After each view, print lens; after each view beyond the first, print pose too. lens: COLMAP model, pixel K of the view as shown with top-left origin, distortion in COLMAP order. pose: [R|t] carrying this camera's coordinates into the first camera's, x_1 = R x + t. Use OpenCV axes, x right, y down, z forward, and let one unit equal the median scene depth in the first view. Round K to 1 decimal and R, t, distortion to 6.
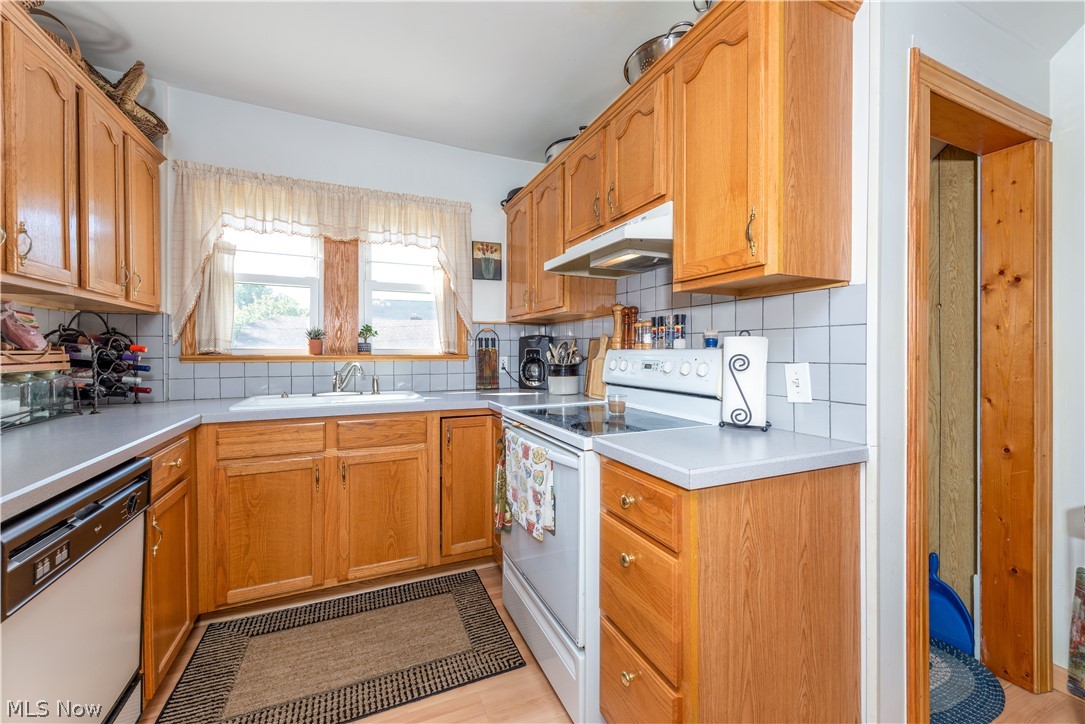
lens RADIAL K [[424.9, 0, 534.1], [0, 424.9, 353.7], [0, 0, 1]] dist [0.003163, 0.000029]
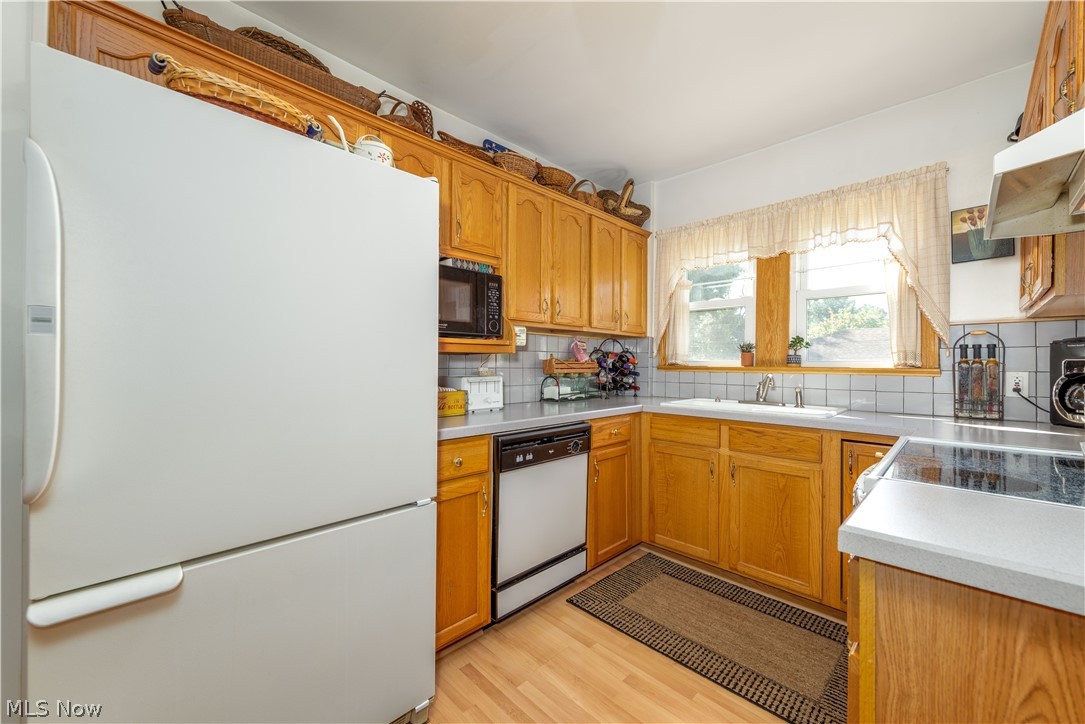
lens RADIAL K [[420.8, 0, 541.5], [0, 420.8, 363.6], [0, 0, 1]] dist [0.001852, -0.000145]
pose [[0.364749, 0.001168, -0.931105, 0.367848], [-0.011820, 0.999924, -0.003376, 0.006673], [0.931031, 0.012237, 0.364736, 0.119524]]
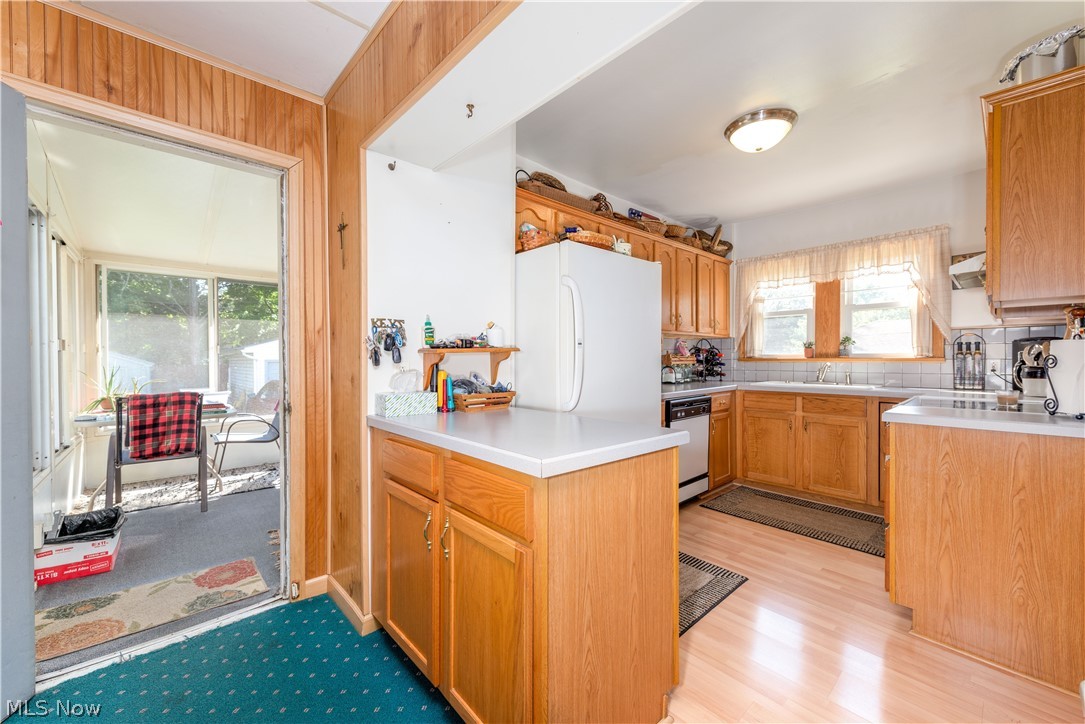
lens RADIAL K [[429.3, 0, 535.2], [0, 429.3, 362.2], [0, 0, 1]] dist [0.003405, -0.000008]
pose [[0.316118, 0.006282, -0.948699, 0.798116], [0.000302, 0.999977, 0.006722, 0.009389], [0.948720, -0.002411, 0.316109, -0.549538]]
